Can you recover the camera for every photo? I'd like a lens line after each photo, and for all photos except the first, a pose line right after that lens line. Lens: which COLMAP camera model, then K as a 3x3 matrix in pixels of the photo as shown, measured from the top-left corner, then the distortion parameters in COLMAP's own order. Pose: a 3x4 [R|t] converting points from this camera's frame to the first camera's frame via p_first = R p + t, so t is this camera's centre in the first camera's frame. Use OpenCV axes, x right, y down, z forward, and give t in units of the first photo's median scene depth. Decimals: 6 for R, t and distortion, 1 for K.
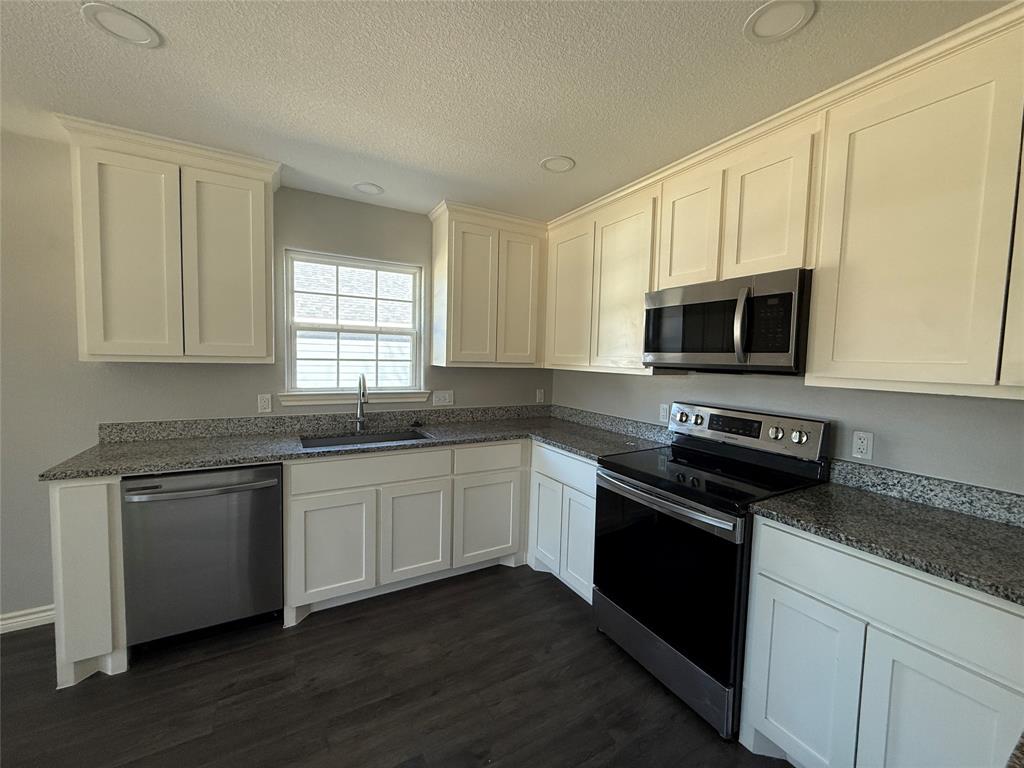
lens RADIAL K [[407.8, 0, 512.0], [0, 407.8, 382.1], [0, 0, 1]] dist [-0.001230, -0.000092]
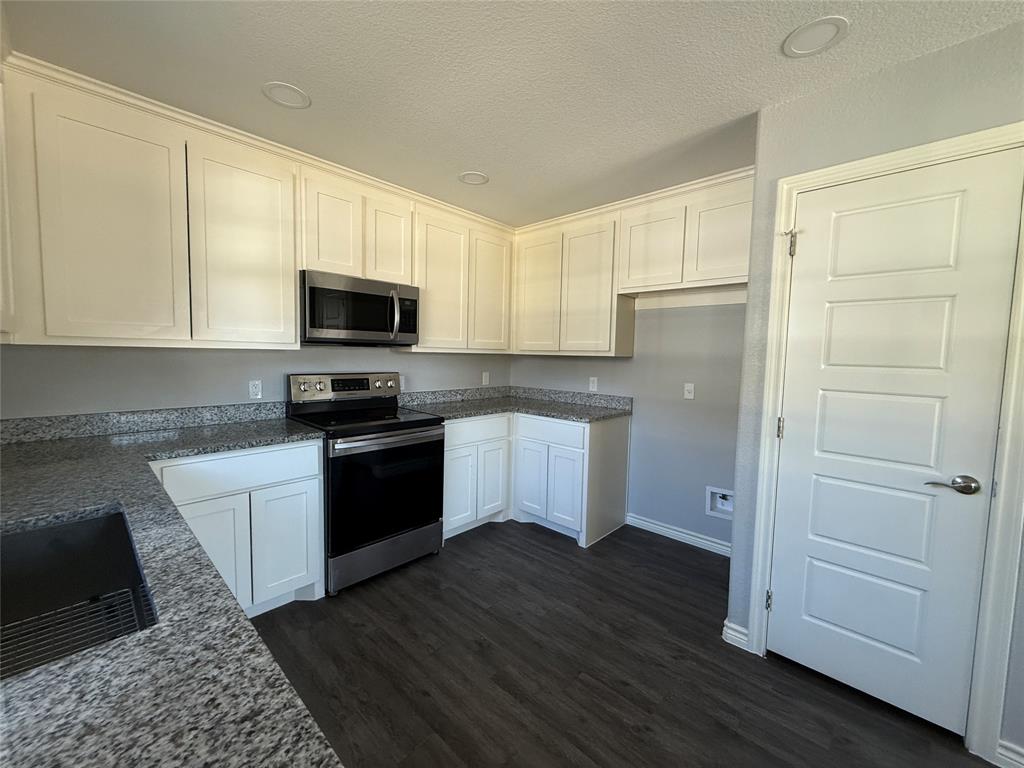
lens RADIAL K [[407.8, 0, 512.0], [0, 407.8, 382.1], [0, 0, 1]] dist [-0.001230, -0.000092]
pose [[-0.295091, -0.098810, 0.950346, -0.792903], [0.031657, 0.993081, 0.113083, -0.033997], [-0.954945, 0.063455, -0.289921, 0.772299]]
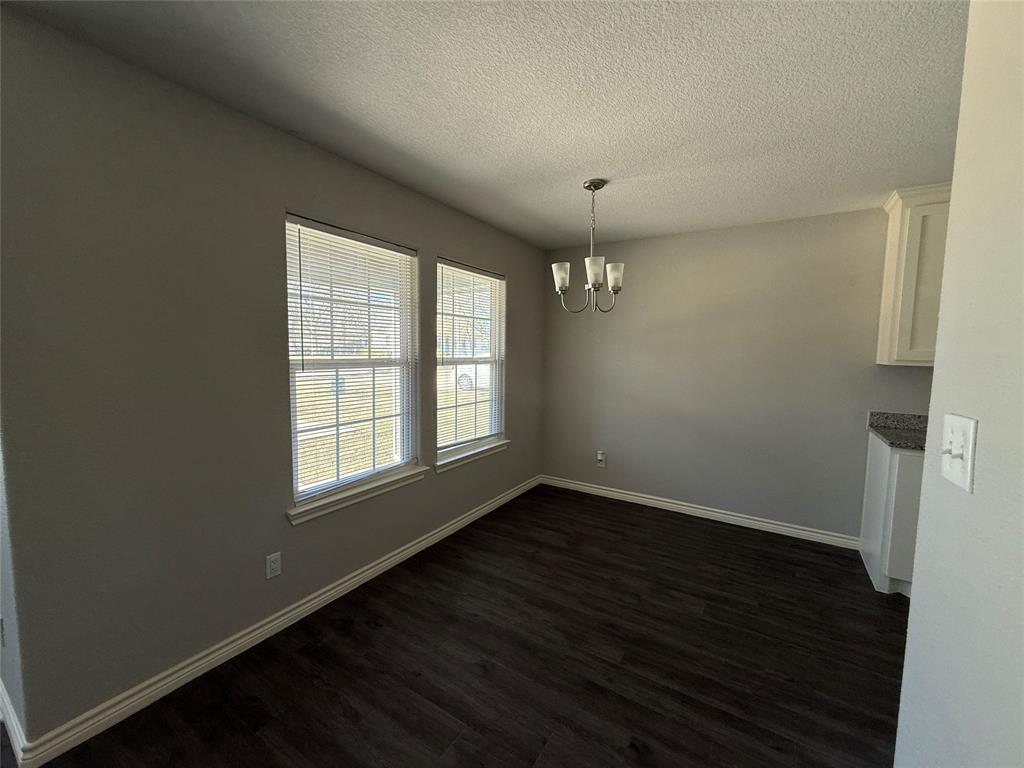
lens RADIAL K [[407.8, 0, 512.0], [0, 407.8, 382.1], [0, 0, 1]] dist [-0.001230, -0.000092]
pose [[0.469786, 0.053745, -0.881143, -0.360066], [-0.057547, 0.997886, 0.030184, 0.030767], [0.880902, 0.036527, 0.471886, -0.622360]]
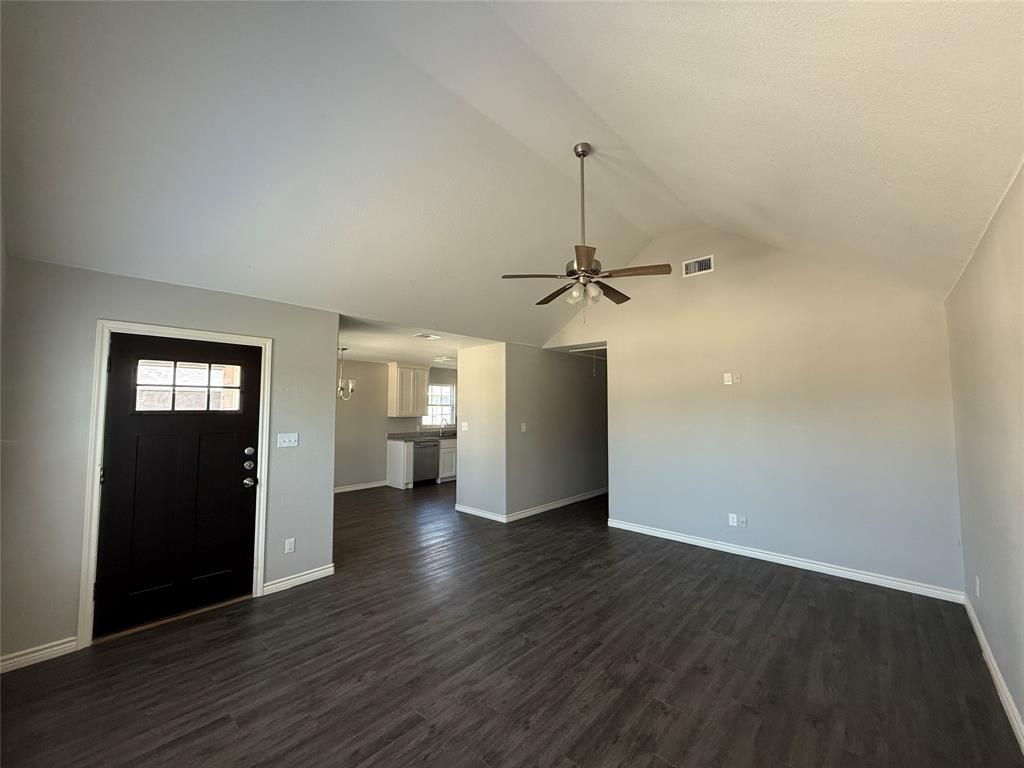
lens RADIAL K [[407.8, 0, 512.0], [0, 407.8, 382.1], [0, 0, 1]] dist [-0.001230, -0.000092]
pose [[0.953272, -0.005460, 0.302065, -0.972079], [0.042250, 0.992421, -0.115396, 0.106926], [-0.299146, 0.122766, 0.946277, -2.804341]]
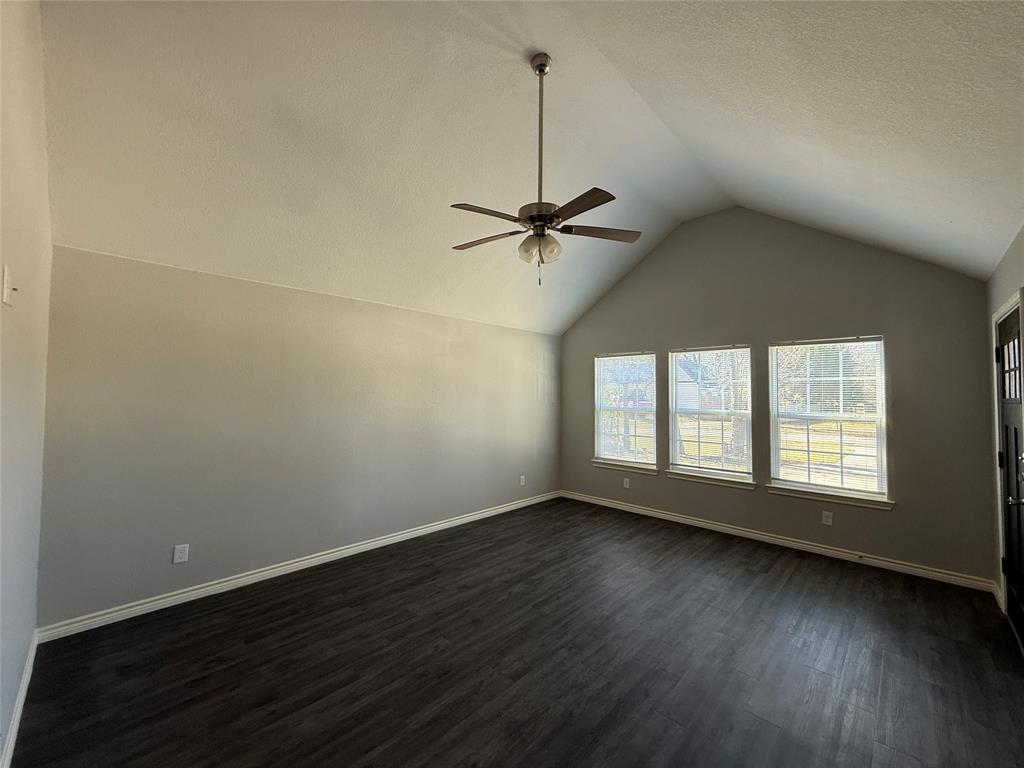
lens RADIAL K [[407.8, 0, 512.0], [0, 407.8, 382.1], [0, 0, 1]] dist [-0.001230, -0.000092]
pose [[-0.961598, -0.041456, -0.271311, 0.048526], [-0.049549, 0.998506, 0.023046, -0.002373], [0.269950, 0.035604, -0.962216, -0.524391]]
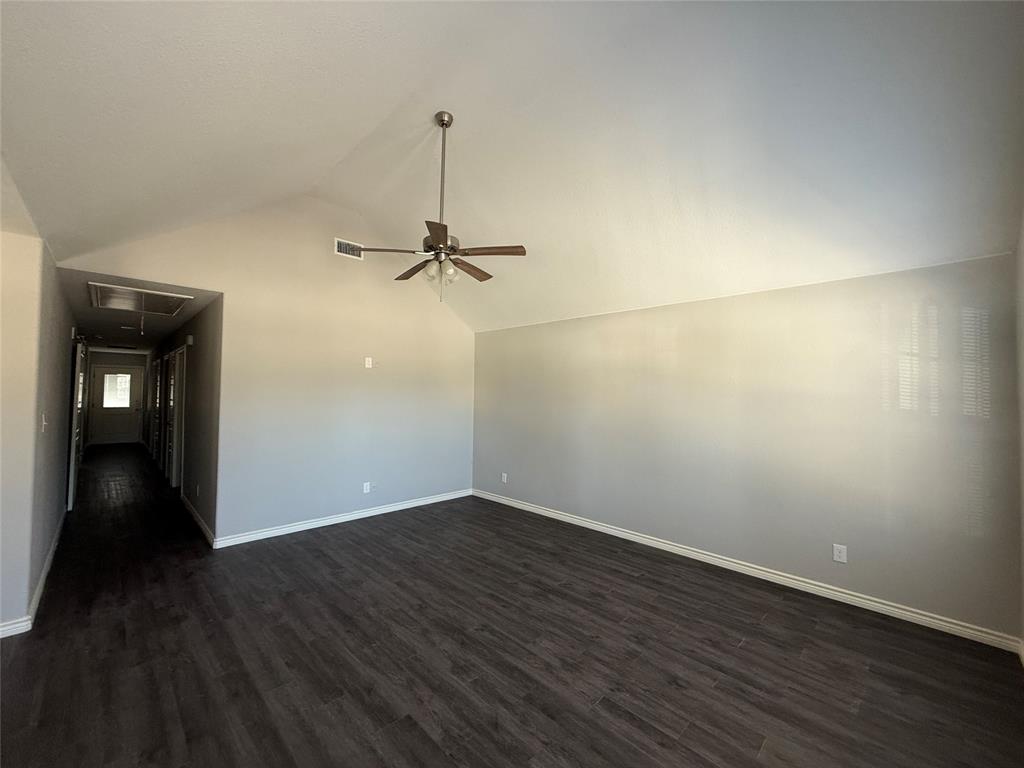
lens RADIAL K [[407.8, 0, 512.0], [0, 407.8, 382.1], [0, 0, 1]] dist [-0.001230, -0.000092]
pose [[-0.263535, -0.003269, 0.964644, -1.684488], [0.038323, 0.999169, 0.013856, 0.013452], [-0.963888, 0.040620, -0.263191, -1.443994]]
